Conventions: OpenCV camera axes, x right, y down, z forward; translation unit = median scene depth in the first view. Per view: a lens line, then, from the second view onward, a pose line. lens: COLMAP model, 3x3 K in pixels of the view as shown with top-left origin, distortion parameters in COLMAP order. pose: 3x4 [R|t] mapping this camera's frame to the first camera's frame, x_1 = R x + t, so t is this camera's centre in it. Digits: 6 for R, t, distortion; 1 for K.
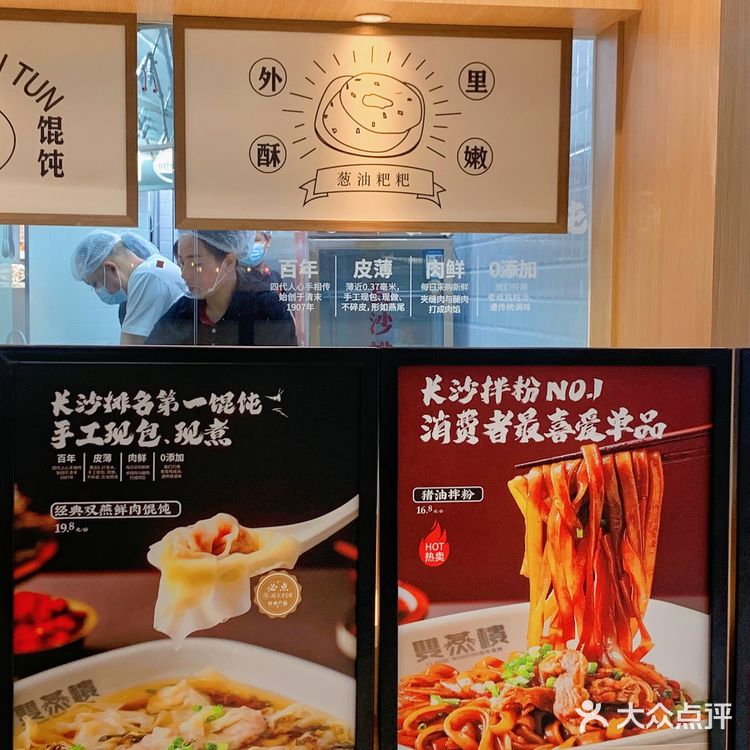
lens RADIAL K [[1377.4, 0, 375.0], [0, 1377.4, 375.0], [0, 0, 1]] dist [0.145988, -0.187130]
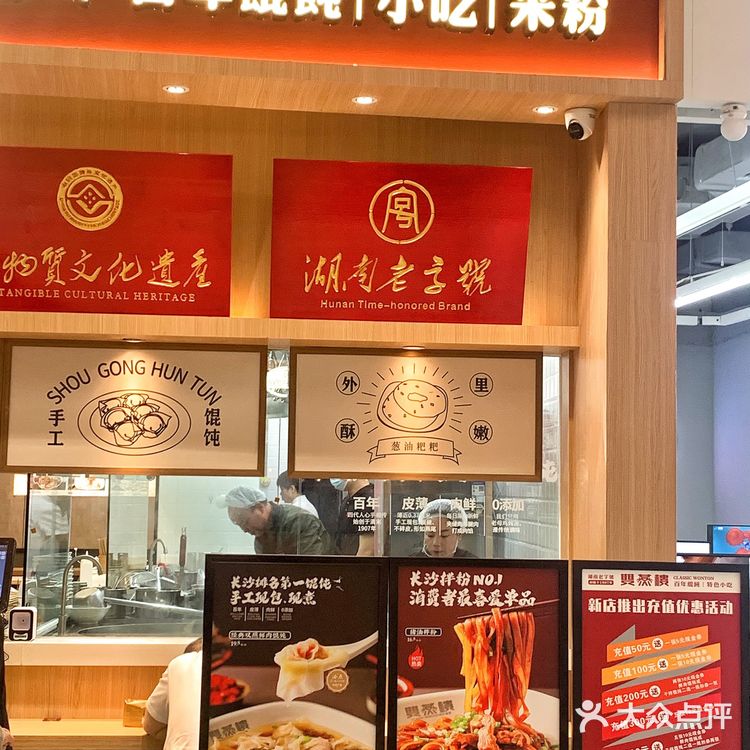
lens RADIAL K [[1377.4, 0, 375.0], [0, 1377.4, 375.0], [0, 0, 1]] dist [0.145988, -0.187130]
pose [[0.997309, 0.002003, -0.073288, 0.128512], [-0.012808, 0.989014, -0.147267, 0.014799], [0.072188, 0.147809, 0.986378, -1.030380]]
